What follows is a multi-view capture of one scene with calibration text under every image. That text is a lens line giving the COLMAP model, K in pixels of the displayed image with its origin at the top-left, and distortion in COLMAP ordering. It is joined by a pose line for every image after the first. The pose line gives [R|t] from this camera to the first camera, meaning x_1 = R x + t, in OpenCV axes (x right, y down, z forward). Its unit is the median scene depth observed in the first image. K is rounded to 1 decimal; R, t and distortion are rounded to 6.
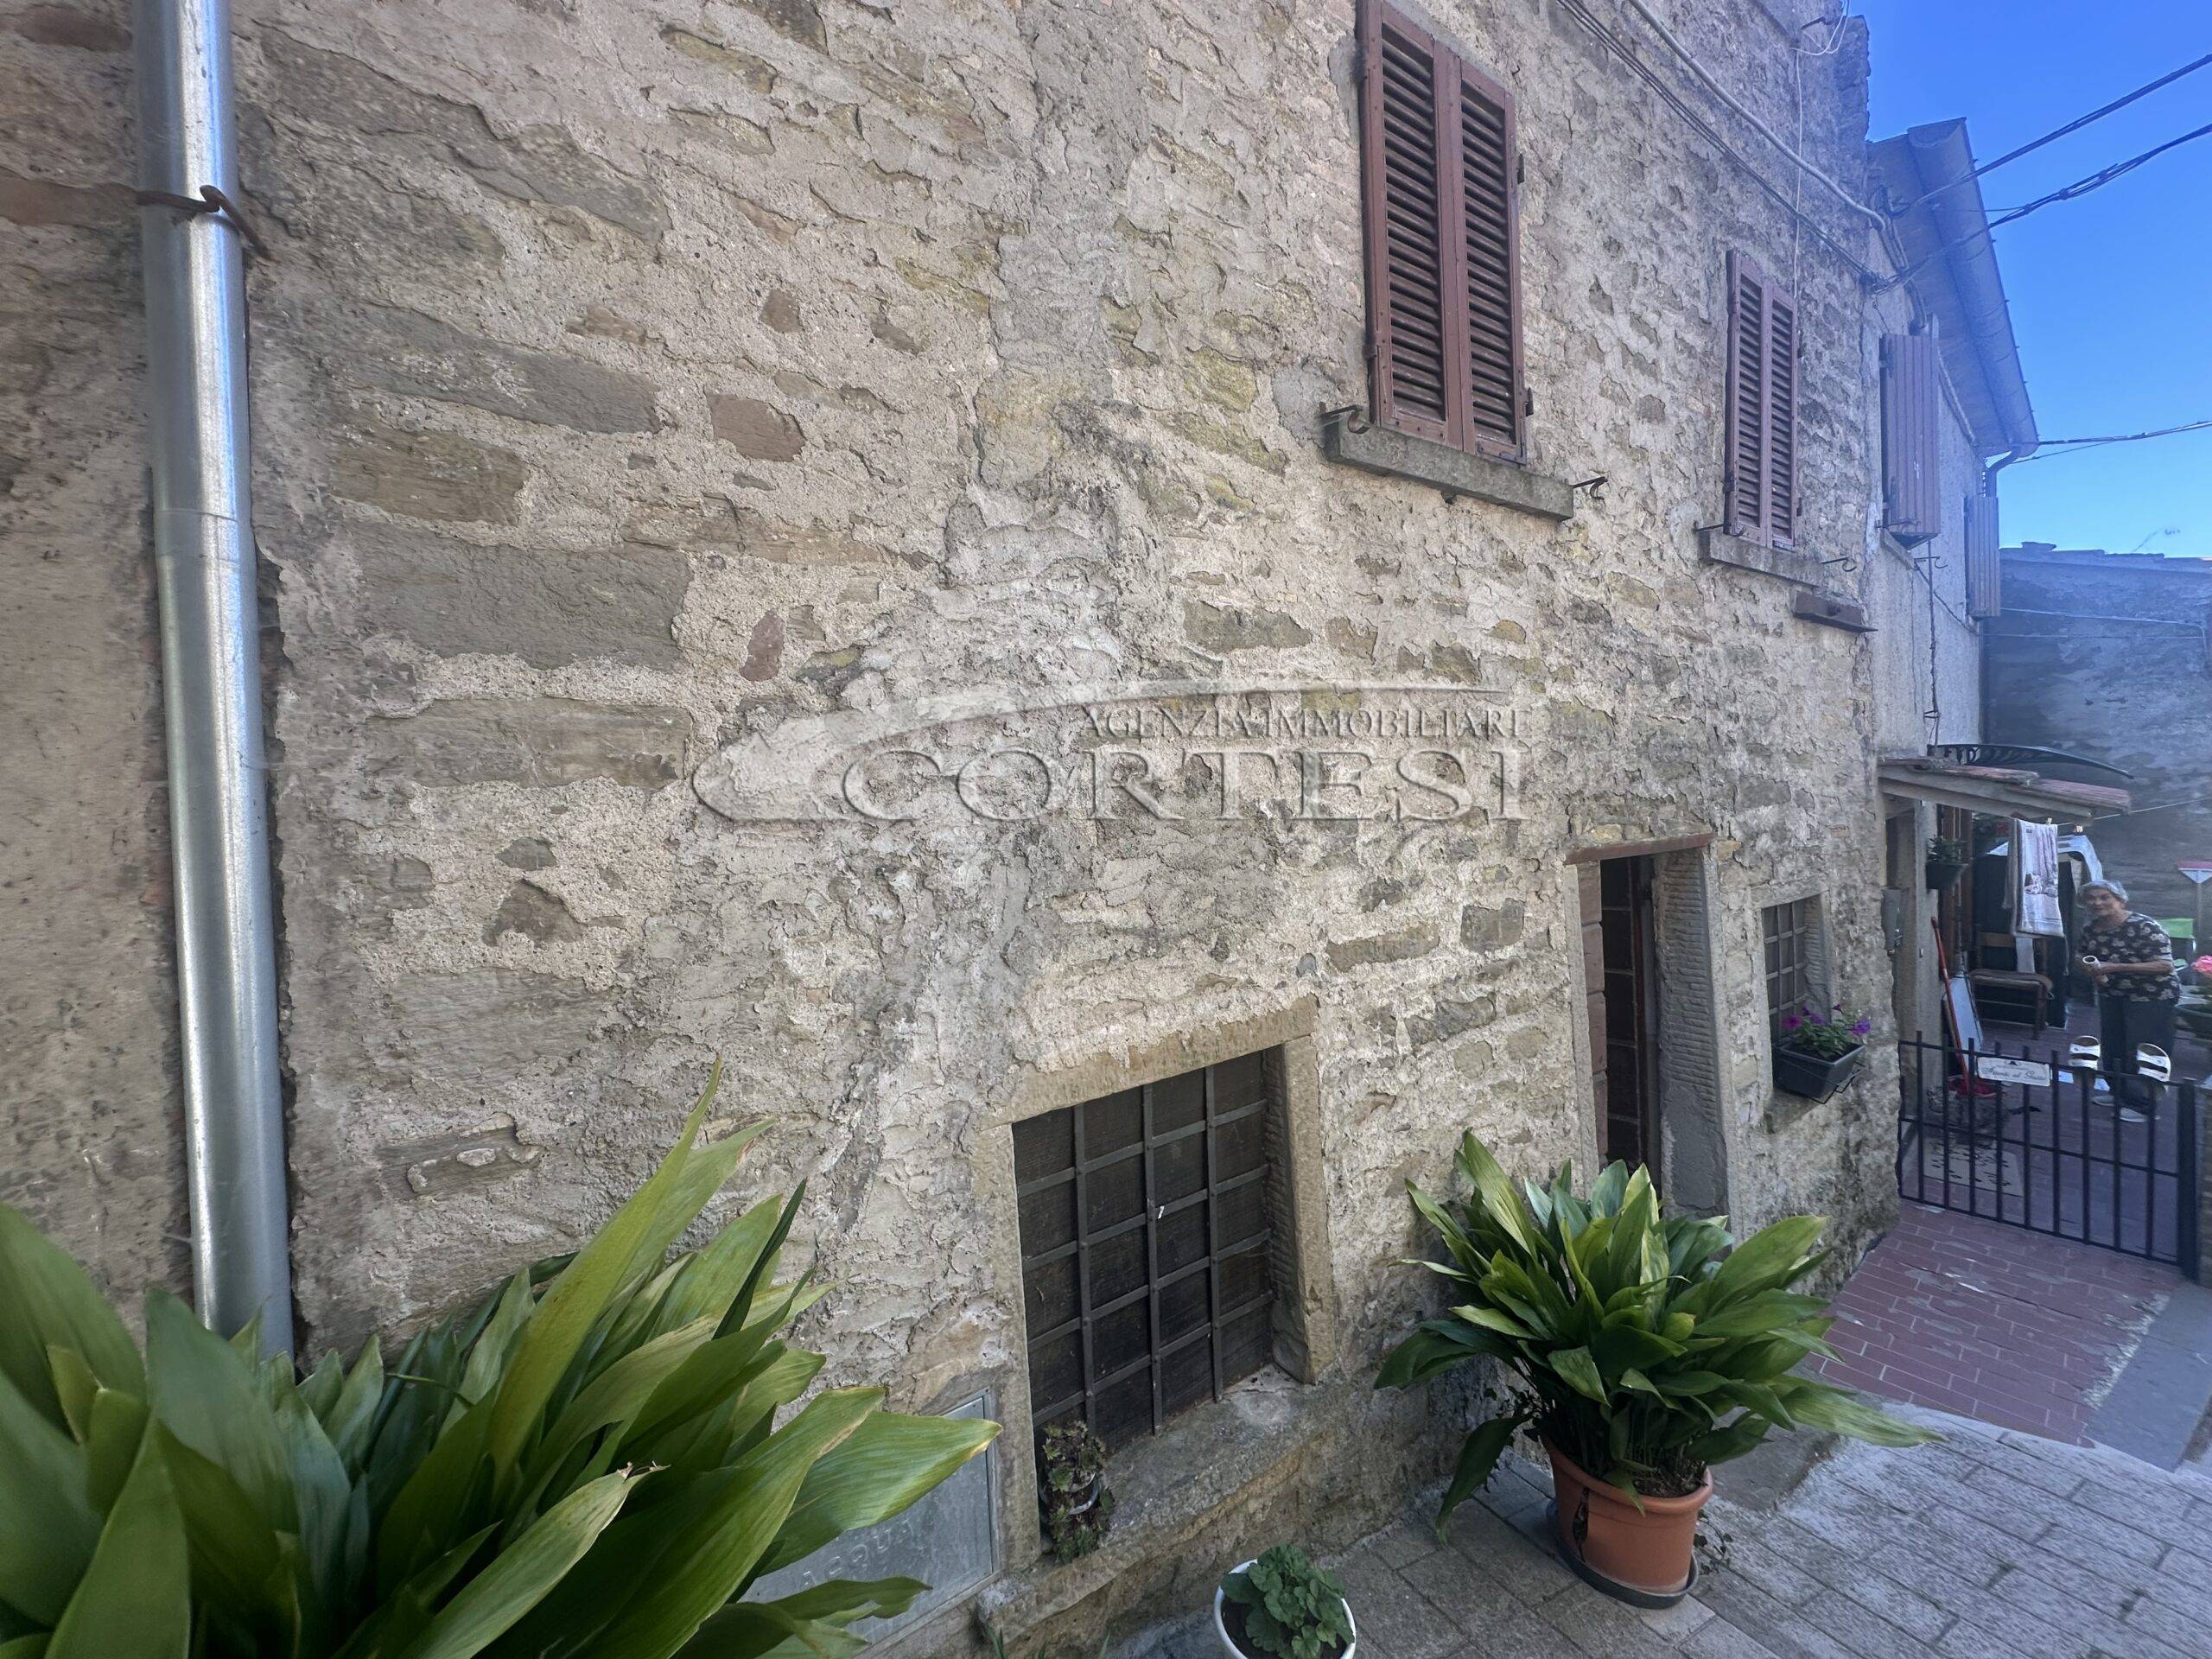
lens RADIAL K [[881.4, 0, 1111.8], [0, 881.4, 824.5], [0, 0, 1]] dist [-0.003212, 0.000749]
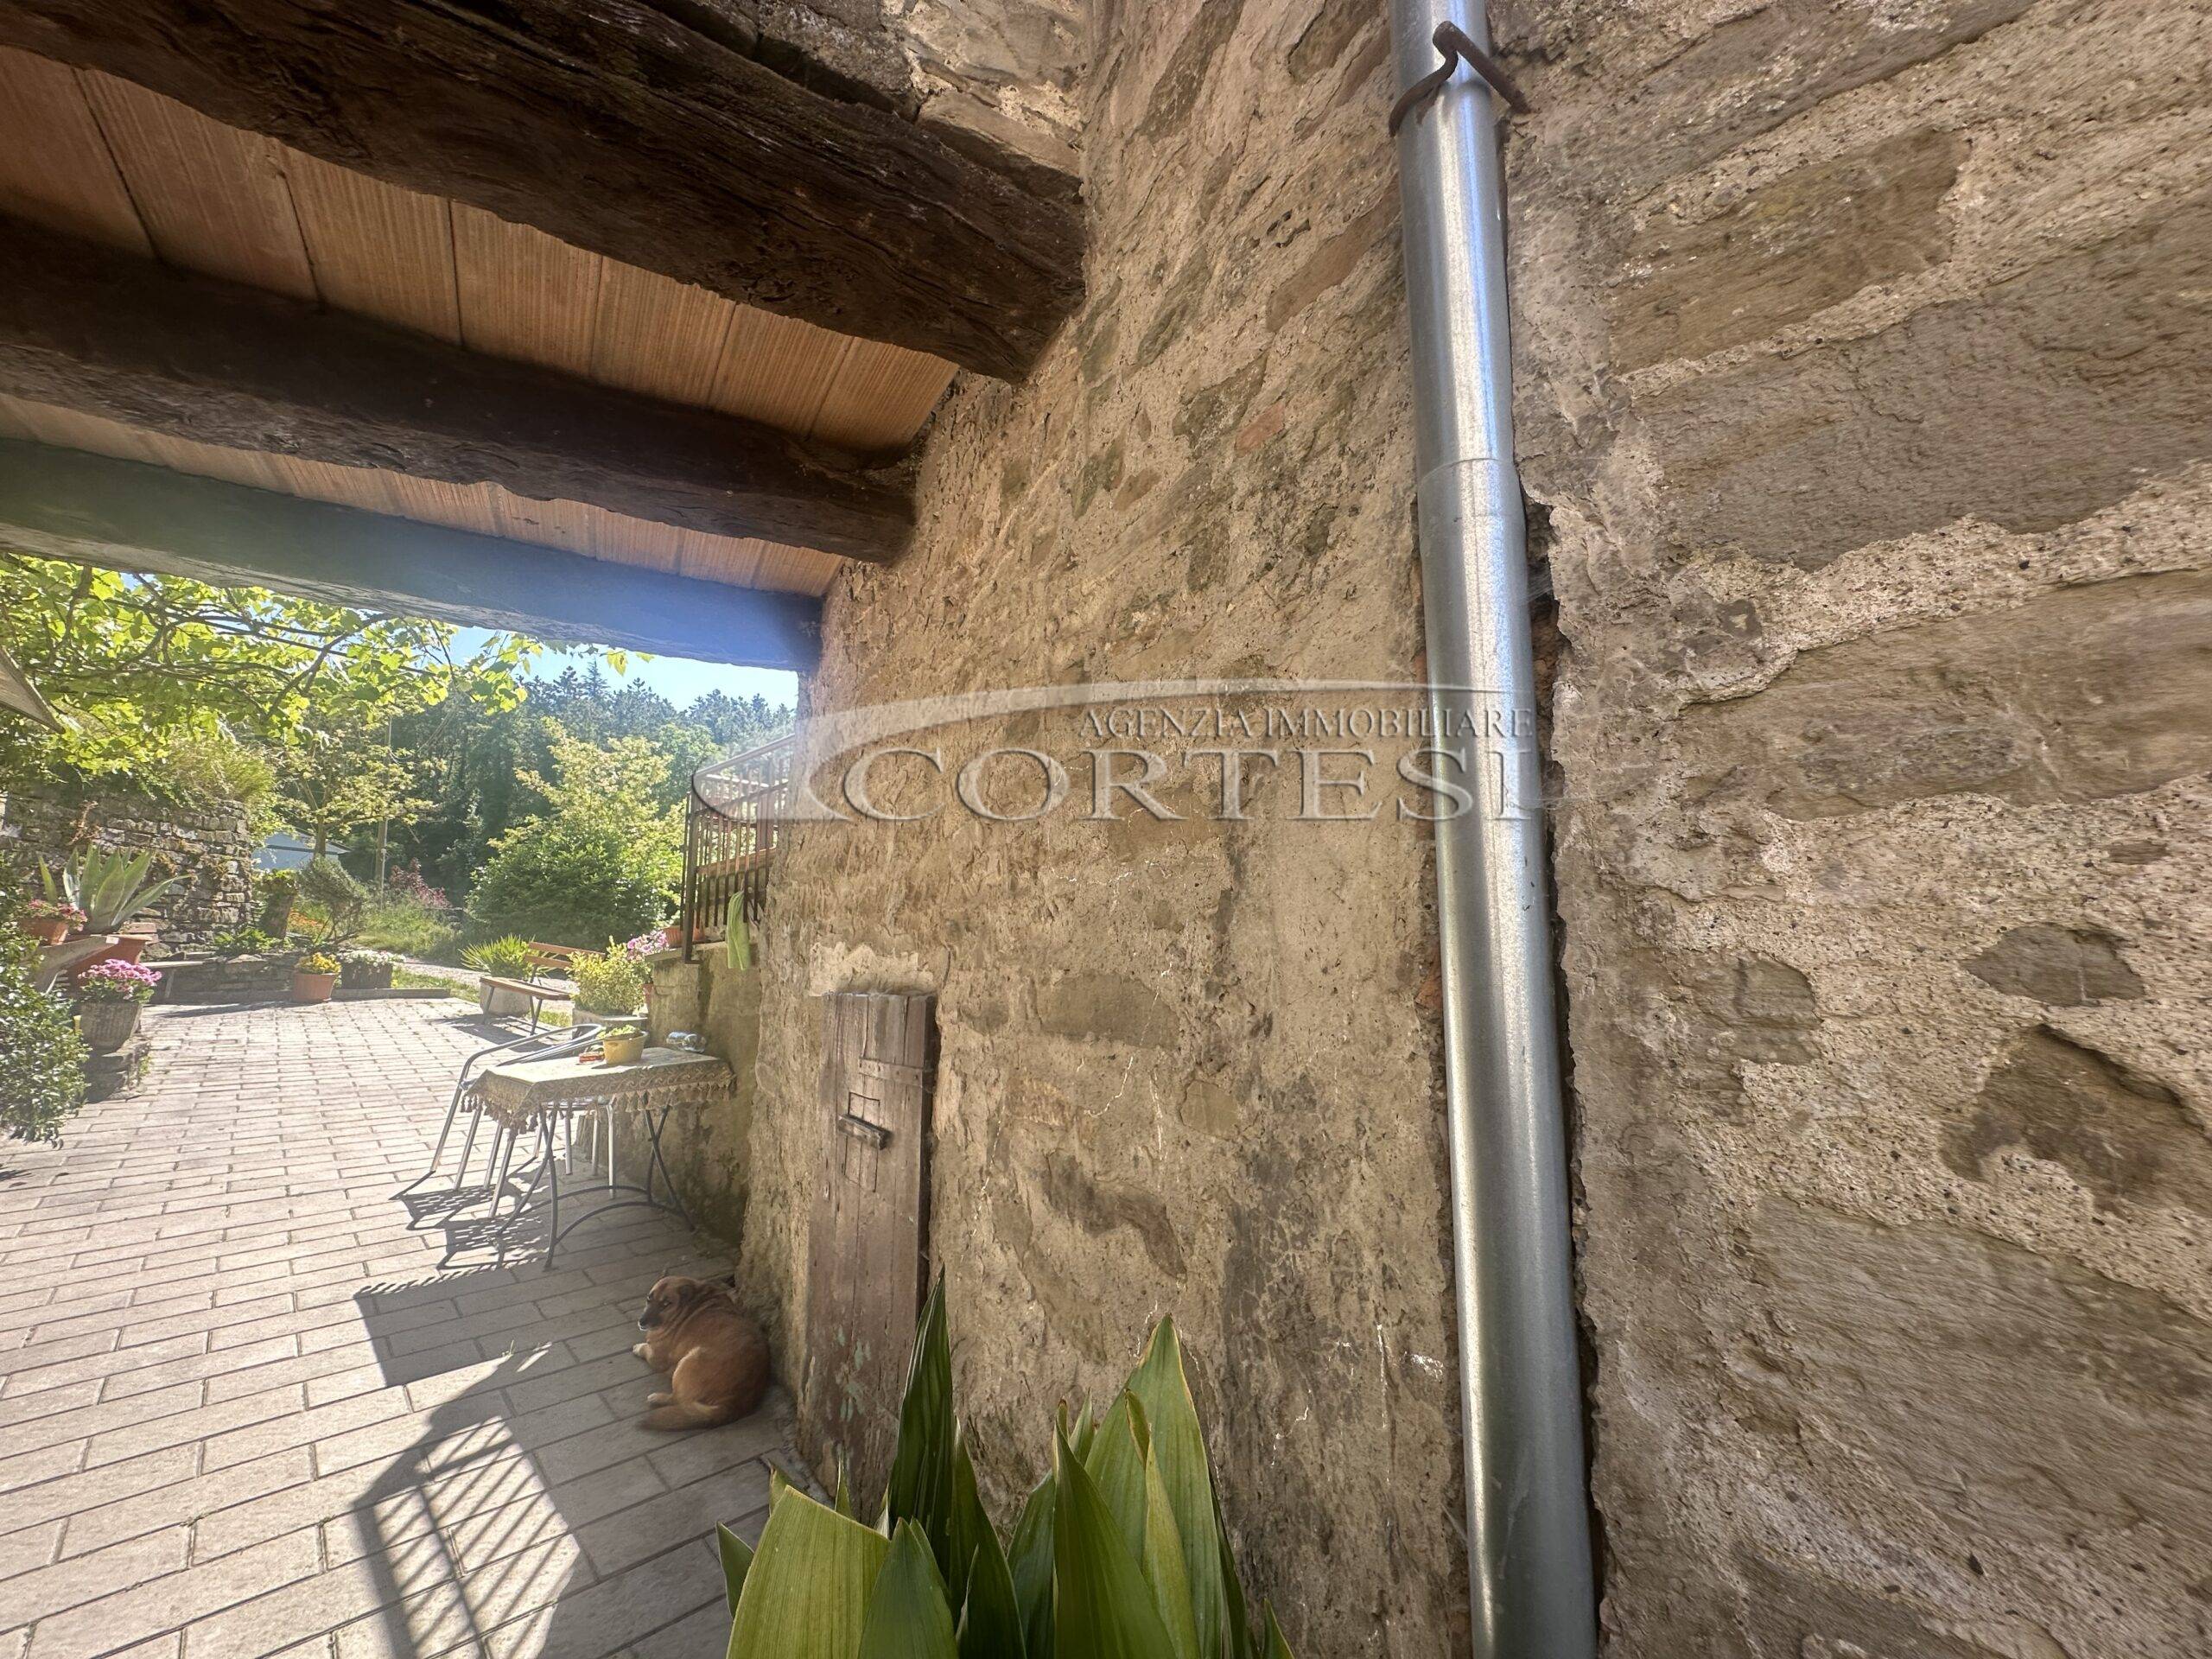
lens RADIAL K [[881.4, 0, 1104.2], [0, 881.4, 832.2], [0, 0, 1]] dist [-0.003212, 0.000749]
pose [[0.220075, -0.107294, -0.969564, -0.292861], [-0.027415, 0.992860, -0.116095, 0.026389], [0.975098, 0.052130, 0.215562, 0.393405]]
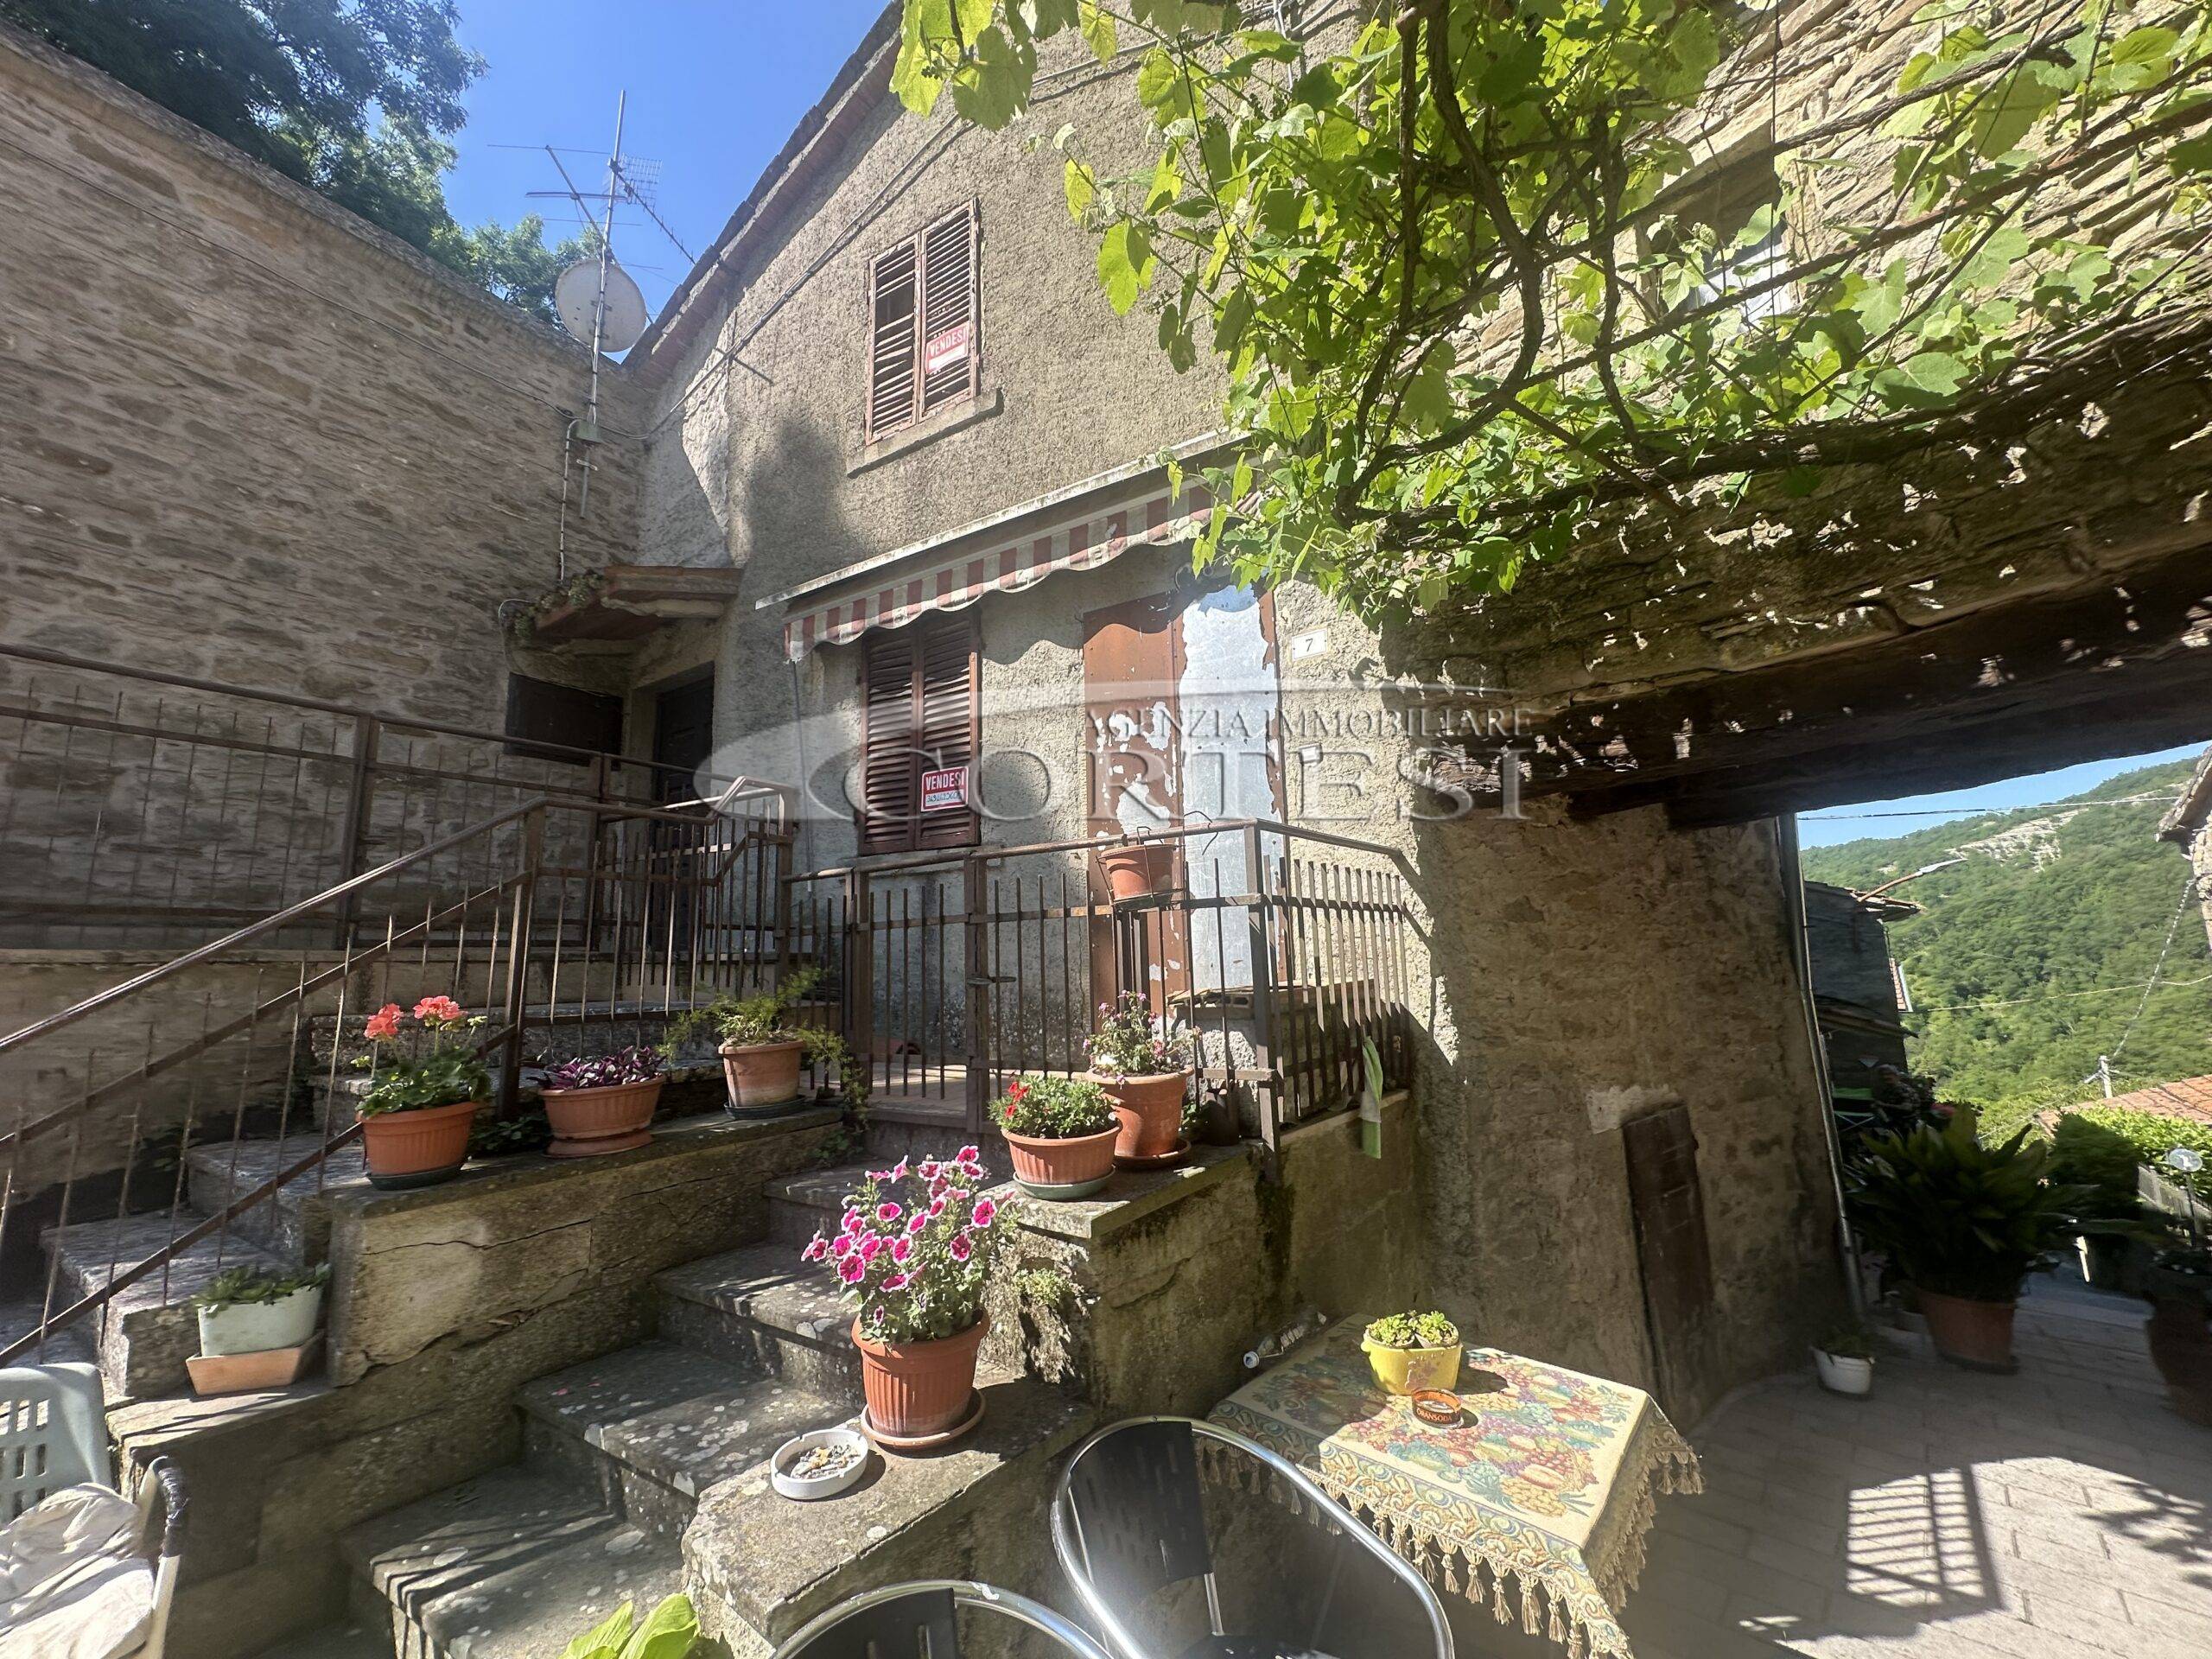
lens RADIAL K [[881.4, 0, 1105.4], [0, 881.4, 827.5], [0, 0, 1]] dist [-0.003212, 0.000749]
pose [[0.958210, 0.070205, 0.277318, -4.115920], [-0.012194, 0.978561, -0.205597, -0.126504], [-0.285806, 0.193624, 0.938523, -1.720113]]
